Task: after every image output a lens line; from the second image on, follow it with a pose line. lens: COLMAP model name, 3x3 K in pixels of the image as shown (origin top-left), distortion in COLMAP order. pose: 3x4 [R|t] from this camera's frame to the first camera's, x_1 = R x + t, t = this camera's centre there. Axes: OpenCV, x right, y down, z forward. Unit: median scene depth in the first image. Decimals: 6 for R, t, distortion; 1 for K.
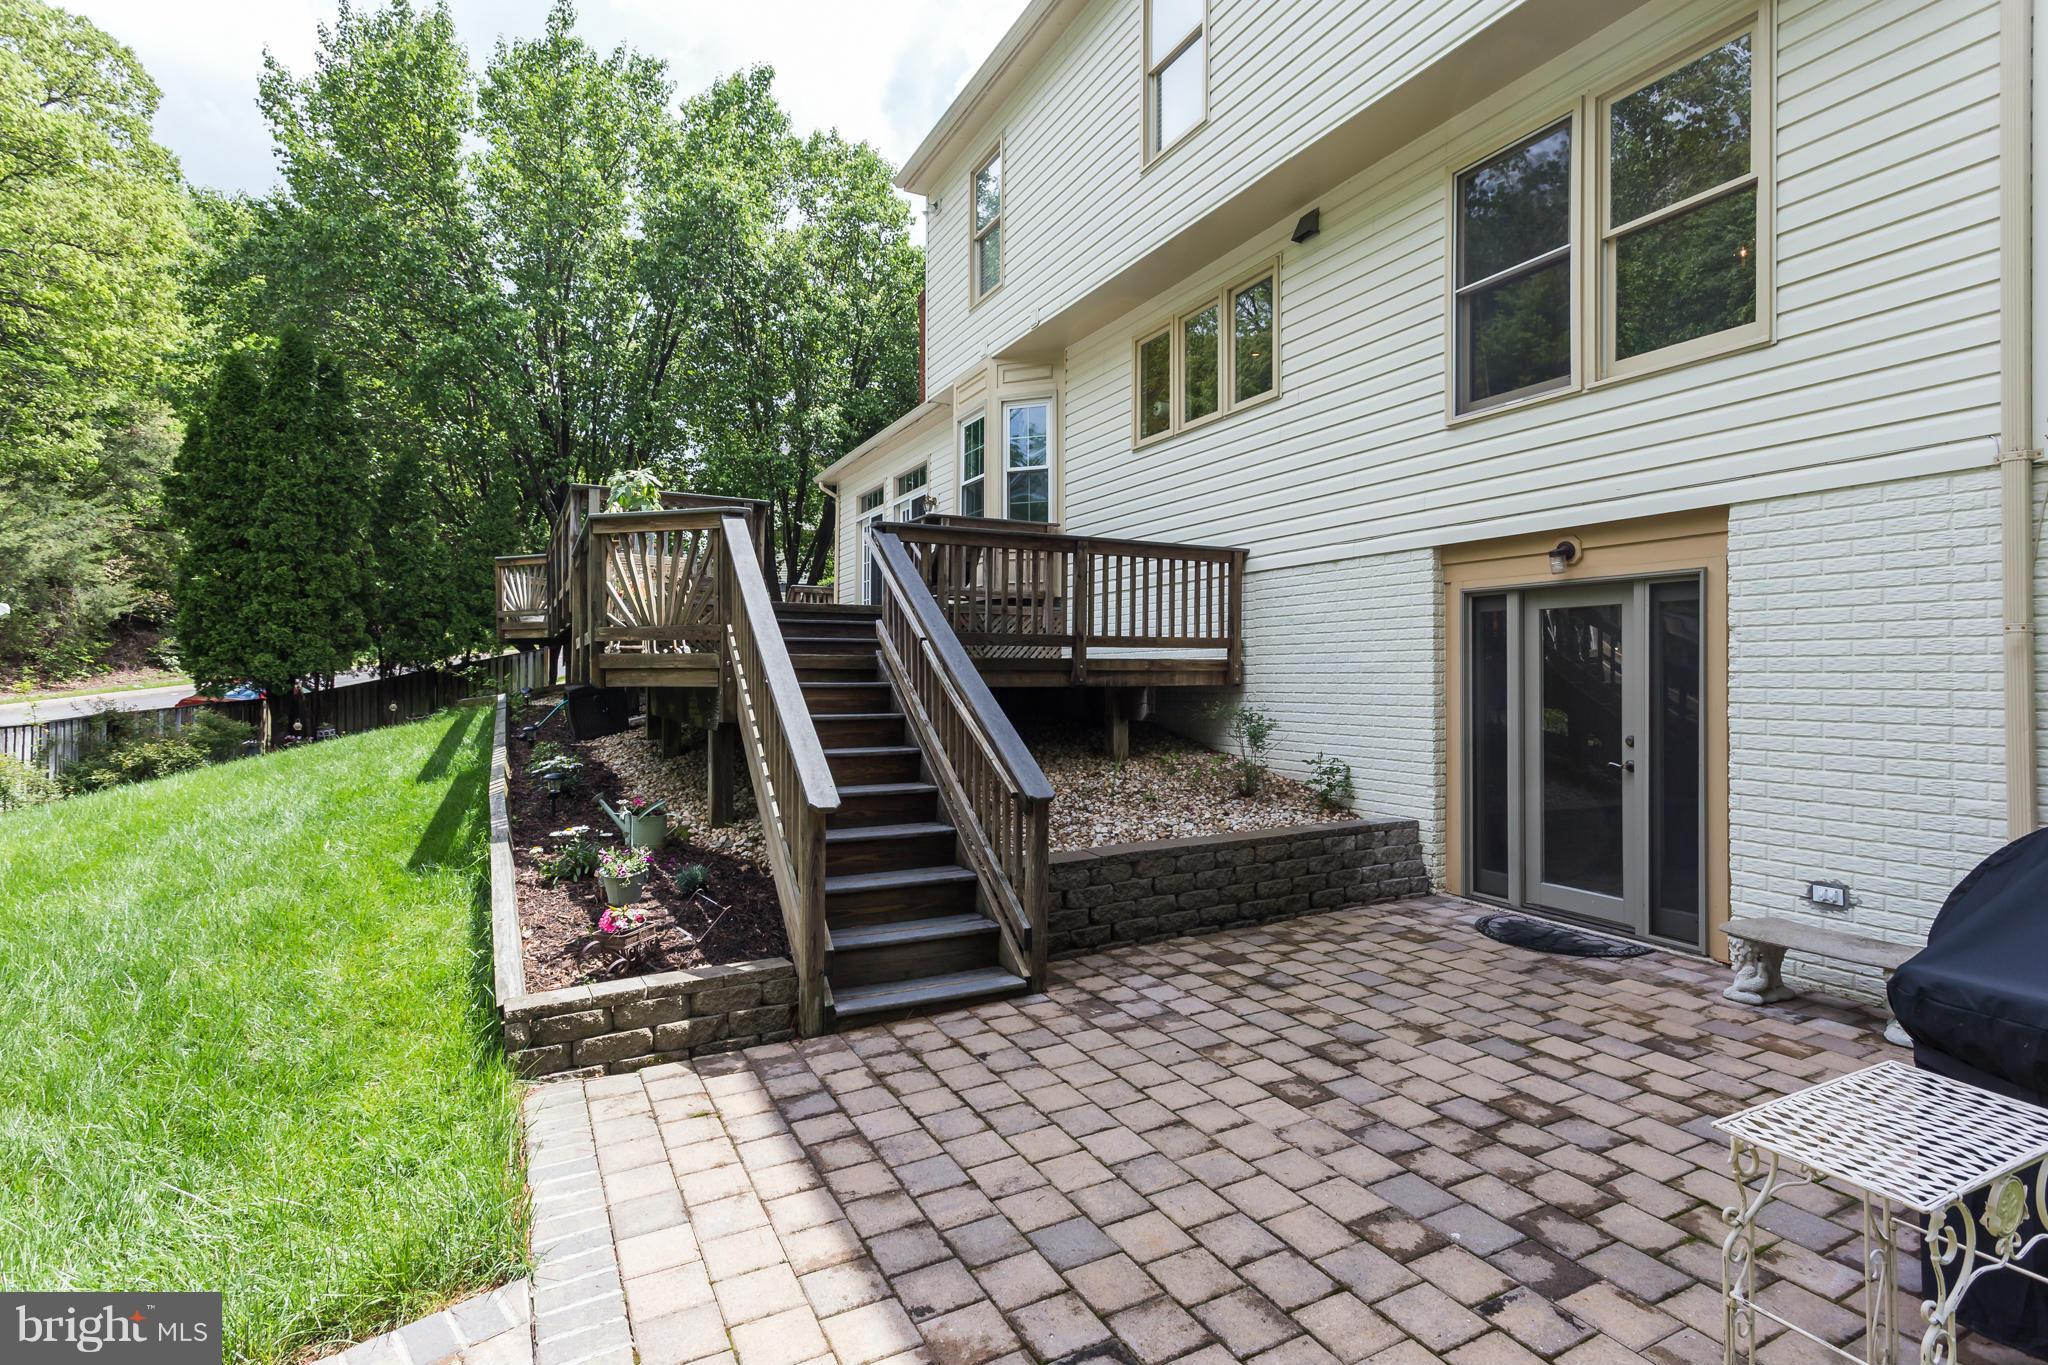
lens RADIAL K [[986.8, 0, 1028.2], [0, 986.8, 645.0], [0, 0, 1]] dist [0.014382, 0.000755]
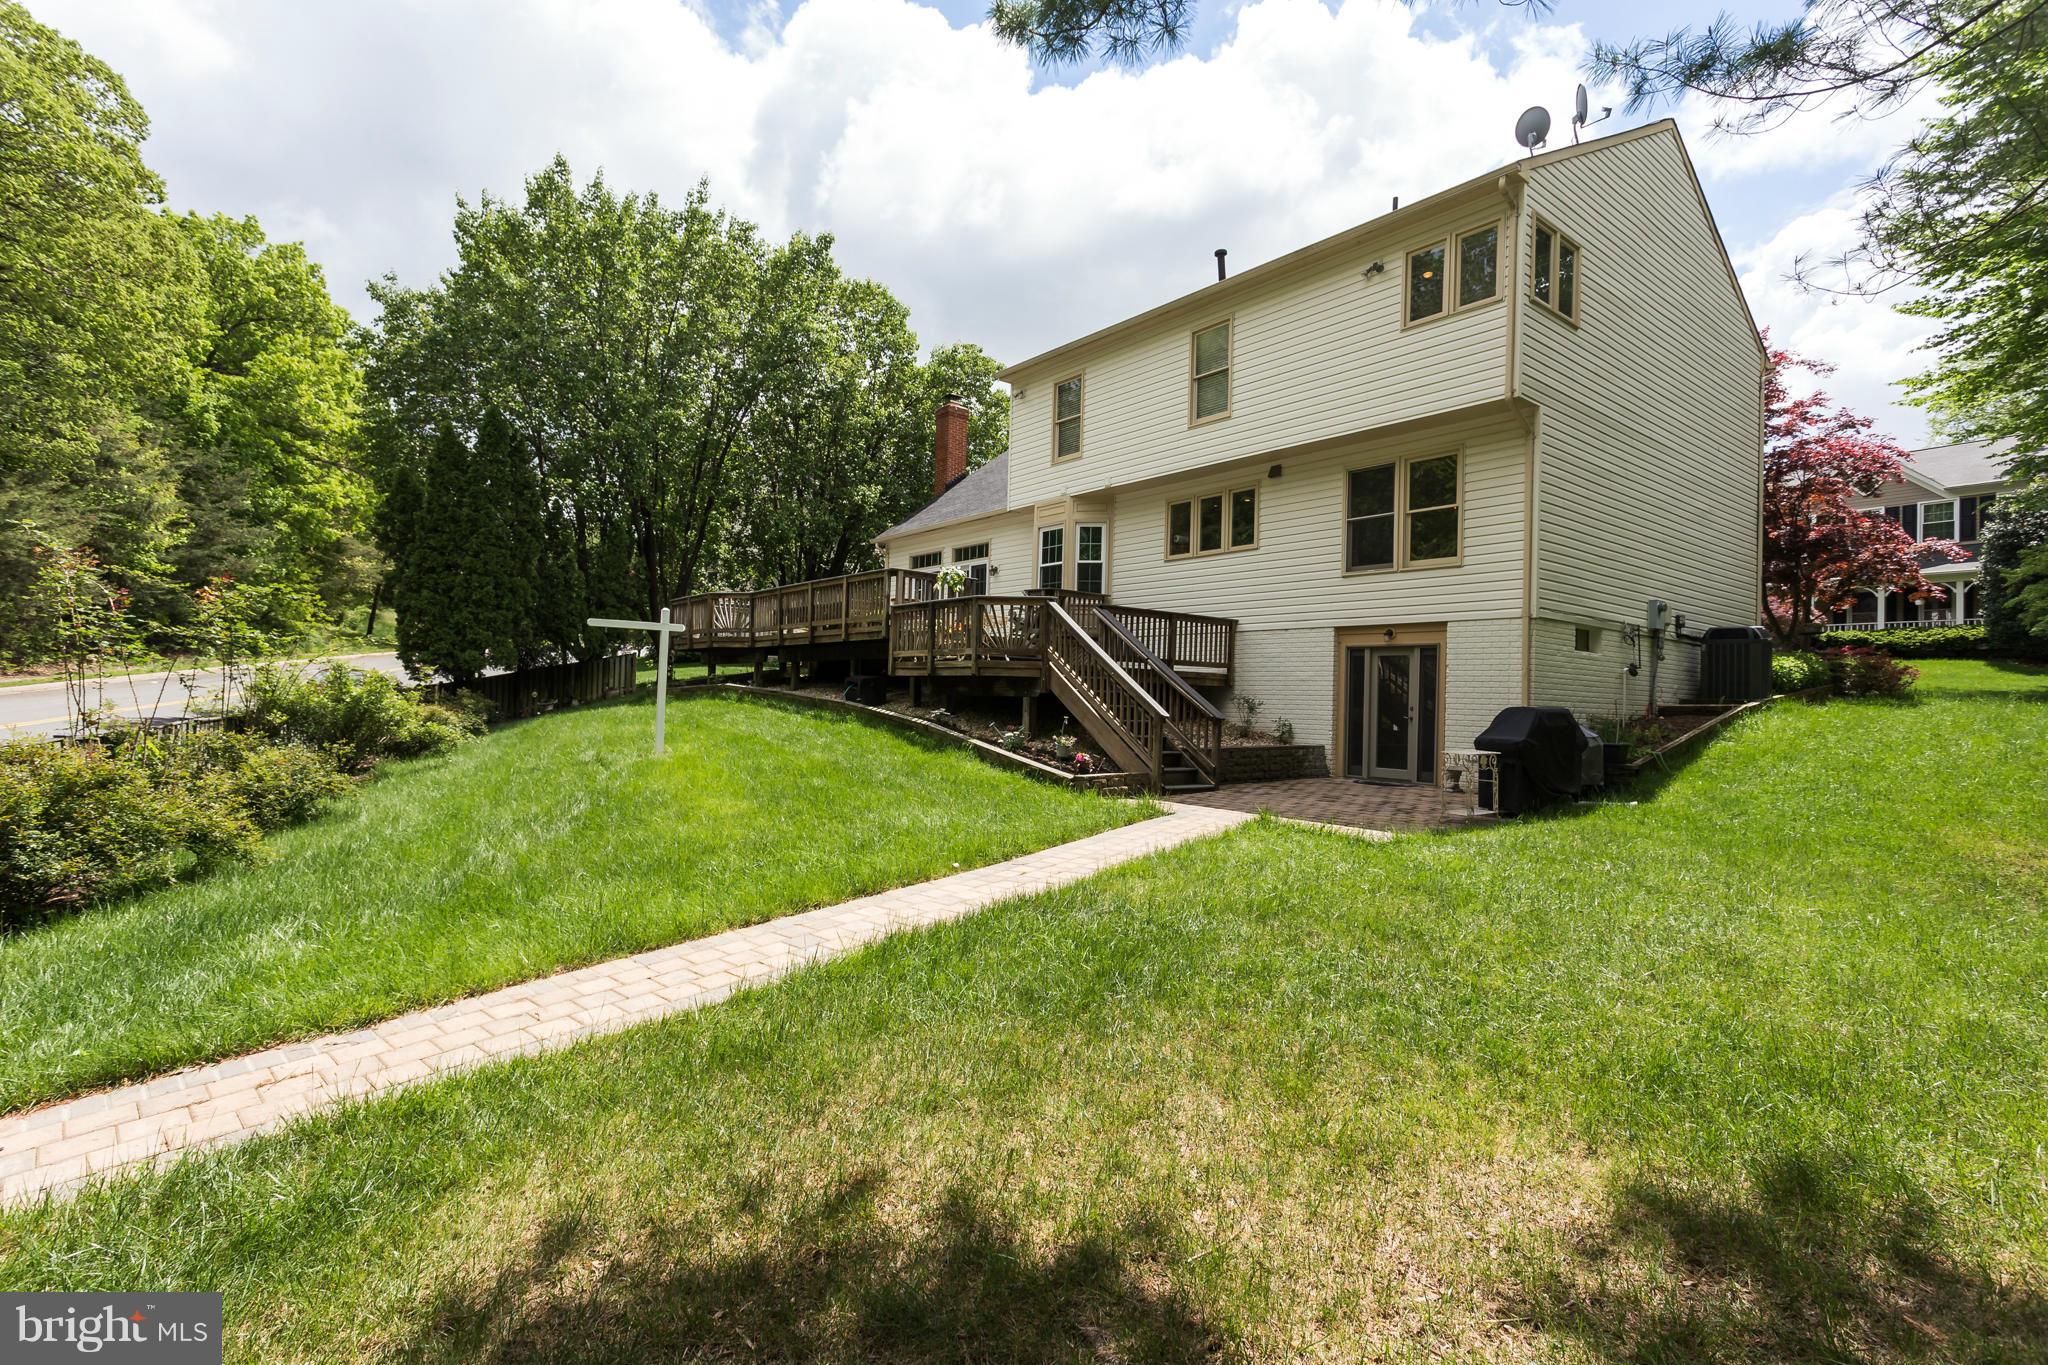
lens RADIAL K [[964.3, 0, 1018.6], [0, 964.3, 649.1], [0, 0, 1]] dist [0.017745, 0.000267]
pose [[0.980059, 0.038208, 0.194998, -0.636534], [-0.034237, 0.999133, -0.023697, 0.026961], [-0.195735, 0.016548, 0.980517, -0.906895]]
